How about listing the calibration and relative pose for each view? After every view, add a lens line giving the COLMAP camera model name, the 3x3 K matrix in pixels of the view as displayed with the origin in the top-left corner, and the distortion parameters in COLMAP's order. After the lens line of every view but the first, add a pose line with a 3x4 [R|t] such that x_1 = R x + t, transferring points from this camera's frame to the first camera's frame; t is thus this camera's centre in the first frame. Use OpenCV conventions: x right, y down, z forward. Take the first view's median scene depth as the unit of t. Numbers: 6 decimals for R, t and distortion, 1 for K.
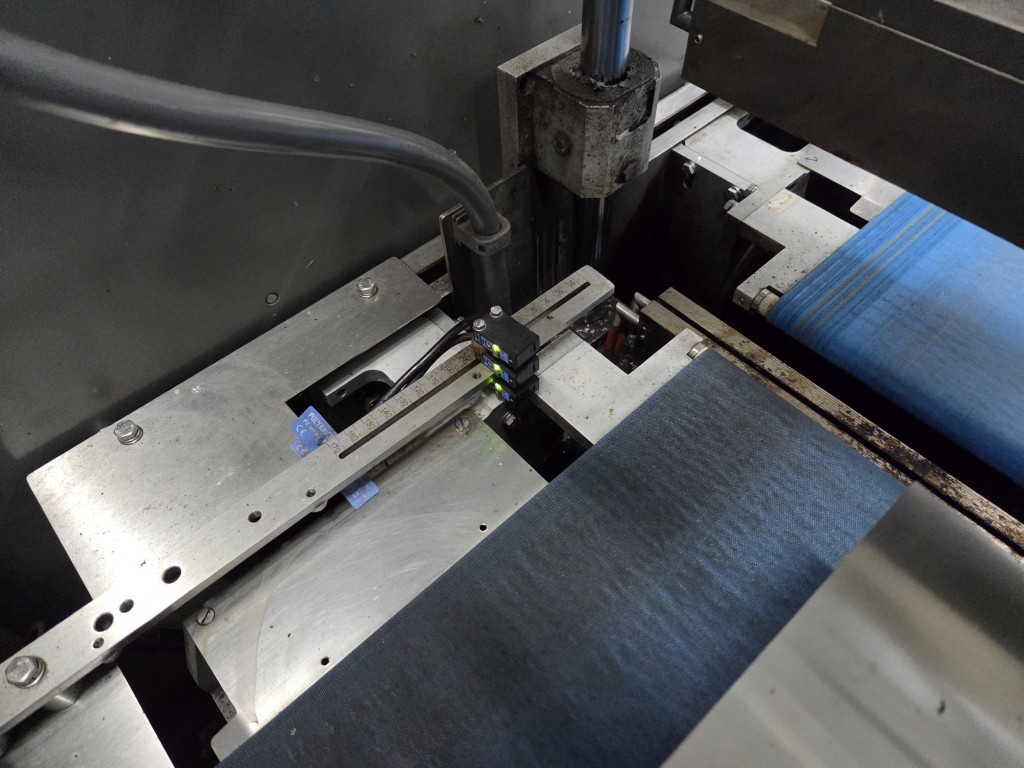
lens RADIAL K [[707.2, 0, 515.3], [0, 707.2, 378.9], [0, 0, 1]] dist [0.047097, -0.053825]
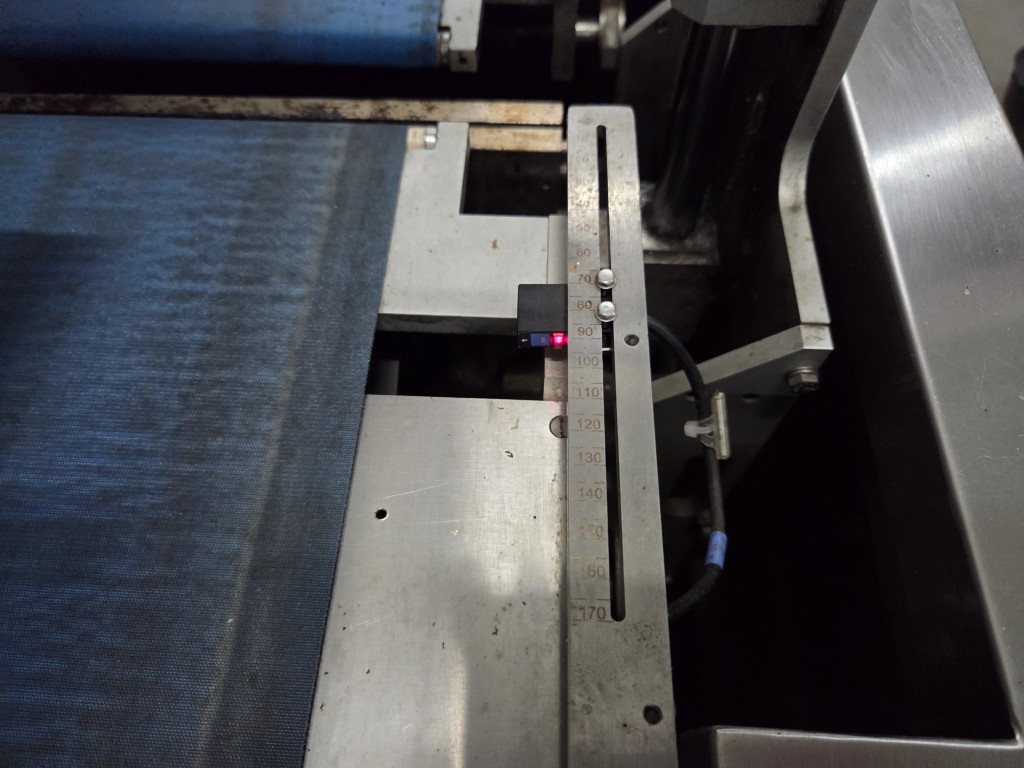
lens RADIAL K [[703.1, 0, 508.7], [0, 703.1, 364.8], [0, 0, 1]] dist [0.002262, -0.000157]
pose [[0.700613, -0.605084, 0.378174, 0.409422], [0.564186, 0.794237, 0.225569, 0.481622], [-0.436848, 0.055324, 0.897833, -0.003614]]
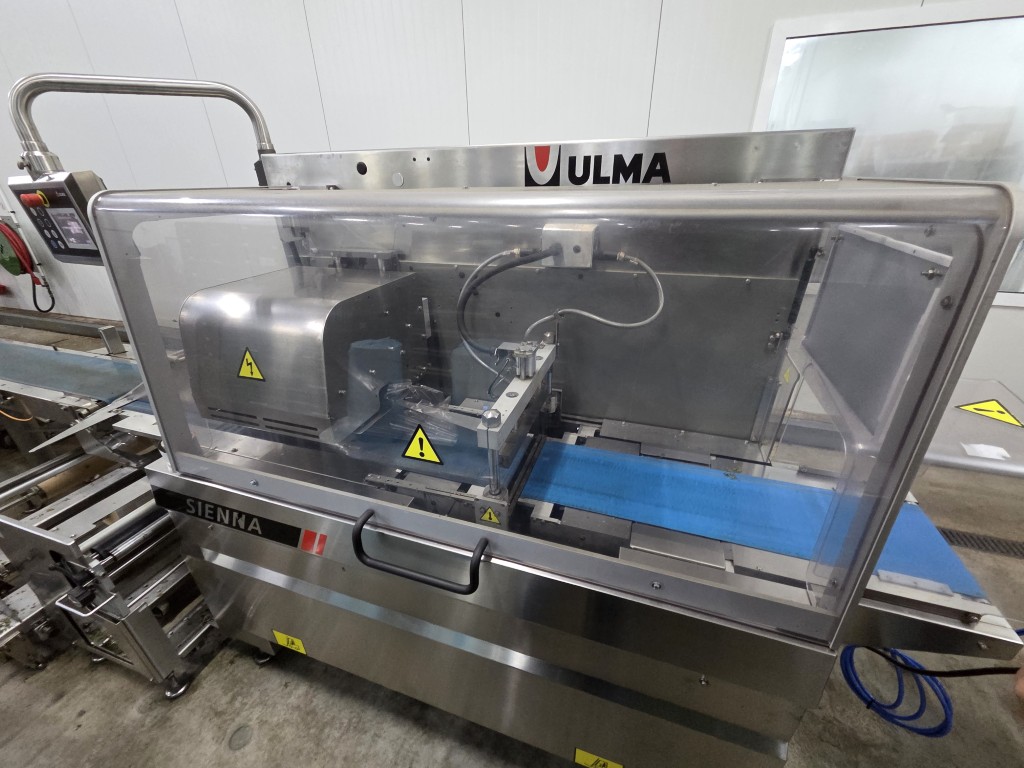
lens RADIAL K [[418.2, 0, 508.4], [0, 418.2, 388.5], [0, 0, 1]] dist [0.000387, 0.000594]
pose [[0.490242, 0.411358, -0.768406, 2.796586], [-0.702054, 0.708826, -0.068447, 0.038722], [0.516510, 0.573018, 0.636292, -1.590890]]
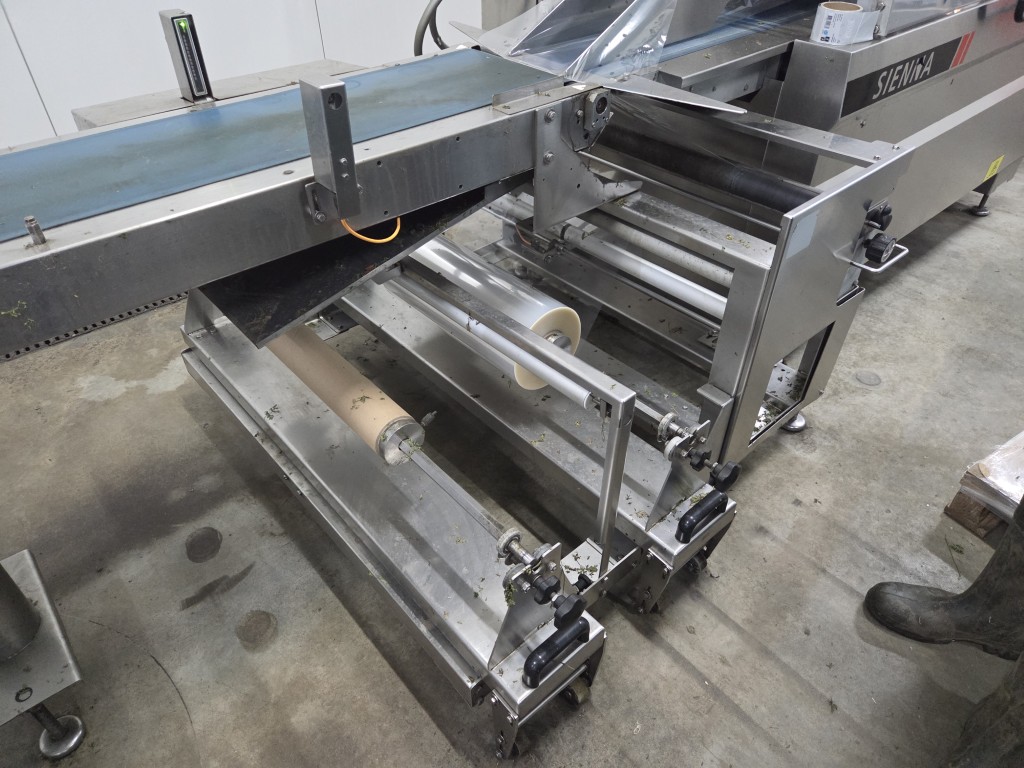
lens RADIAL K [[708.3, 0, 512.0], [0, 708.3, 384.0], [0, 0, 1]] dist [0.032840, -0.048290]
pose [[0.999440, 0.028753, 0.017143, -2.719668], [-0.023627, 0.968667, -0.247237, 5.061530], [-0.023715, 0.246693, 0.968804, -3.863206]]
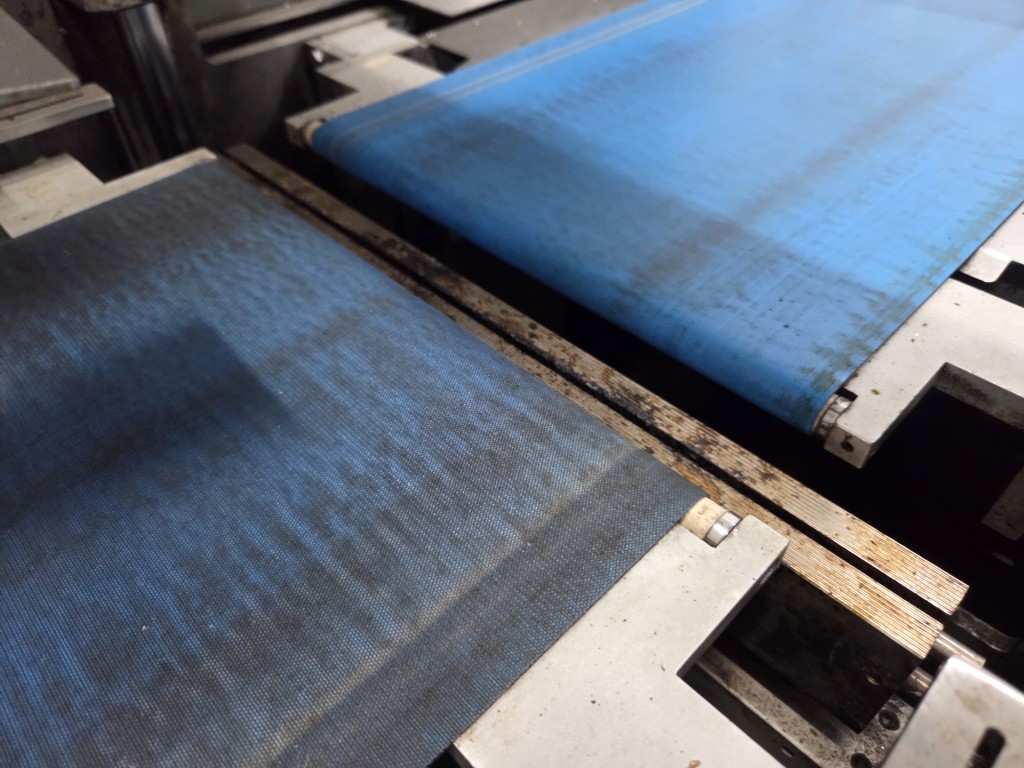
lens RADIAL K [[708.3, 0, 512.0], [0, 708.3, 384.0], [0, 0, 1]] dist [0.032840, -0.048290]
pose [[0.999029, -0.019339, 0.039594, 0.620937], [0.025423, 0.986881, -0.159435, 0.385301], [-0.035991, 0.160287, 0.986414, 0.194763]]
